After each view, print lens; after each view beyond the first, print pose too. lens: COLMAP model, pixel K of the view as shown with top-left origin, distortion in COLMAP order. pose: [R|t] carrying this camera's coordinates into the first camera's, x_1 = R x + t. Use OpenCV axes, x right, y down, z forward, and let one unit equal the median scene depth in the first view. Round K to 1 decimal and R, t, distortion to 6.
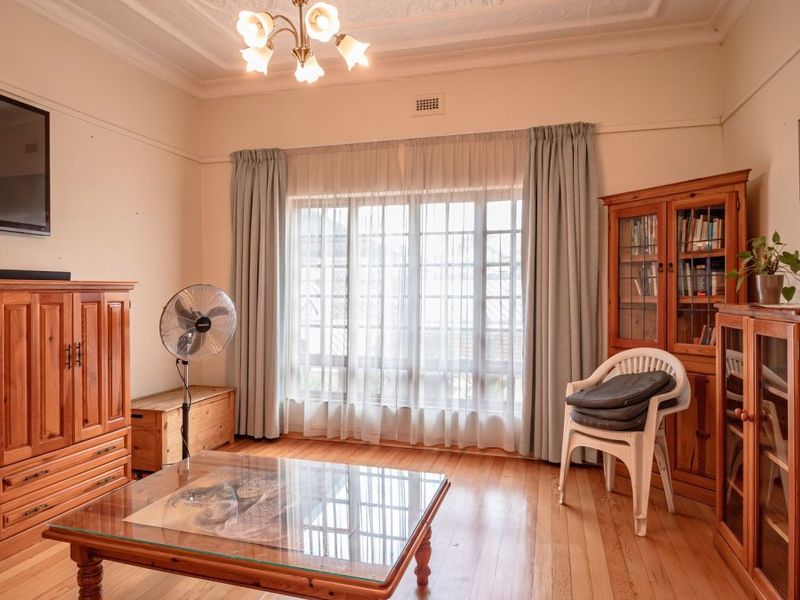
lens RADIAL K [[489.8, 0, 396.5], [0, 489.8, 293.0], [0, 0, 1]] dist [0.005956, -0.019541]
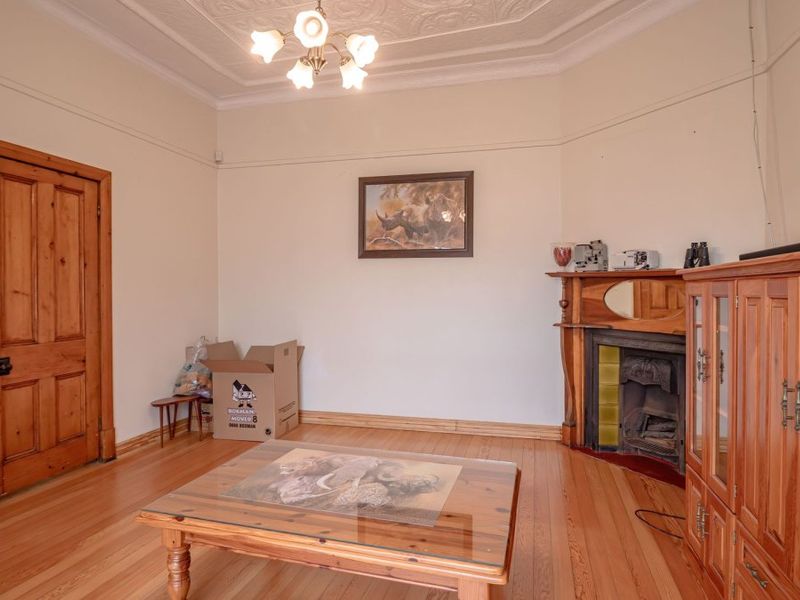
lens RADIAL K [[489.8, 0, 396.5], [0, 489.8, 293.0], [0, 0, 1]] dist [0.005956, -0.019541]
pose [[-0.999986, 0.002472, -0.004754, -0.355100], [0.002413, 0.999921, 0.012366, 0.008524], [0.004784, 0.012354, -0.999912, 2.037765]]
